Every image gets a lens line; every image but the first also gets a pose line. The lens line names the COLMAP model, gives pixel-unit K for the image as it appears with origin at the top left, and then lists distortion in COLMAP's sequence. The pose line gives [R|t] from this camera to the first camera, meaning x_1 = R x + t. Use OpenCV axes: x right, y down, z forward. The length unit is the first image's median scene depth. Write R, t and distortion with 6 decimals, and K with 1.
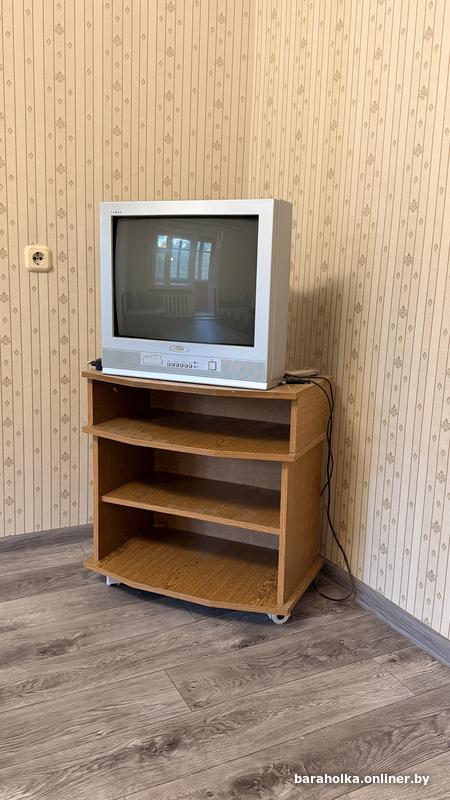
lens RADIAL K [[675.4, 0, 216.8], [0, 675.4, 398.7], [0, 0, 1]] dist [0.006794, -0.006943]
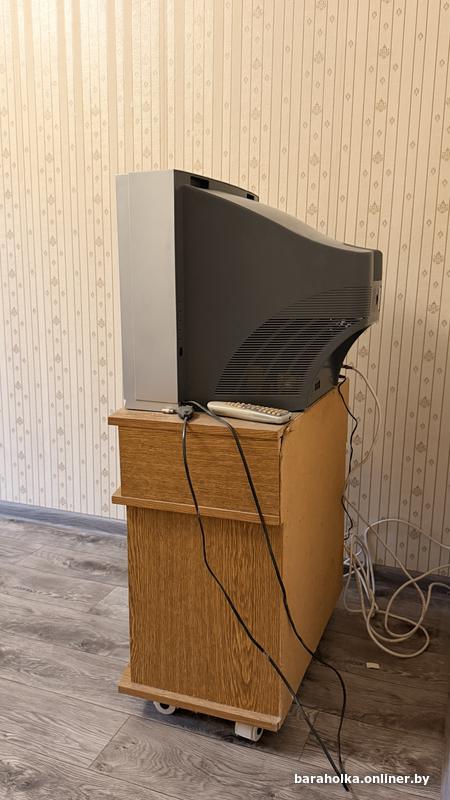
lens RADIAL K [[675.4, 0, 216.8], [0, 675.4, 398.7], [0, 0, 1]] dist [0.006794, -0.006943]
pose [[0.659021, 0.132611, -0.740342, 0.667200], [-0.134979, 0.989206, 0.057036, -0.088370], [0.739914, 0.062343, 0.669807, 0.505693]]
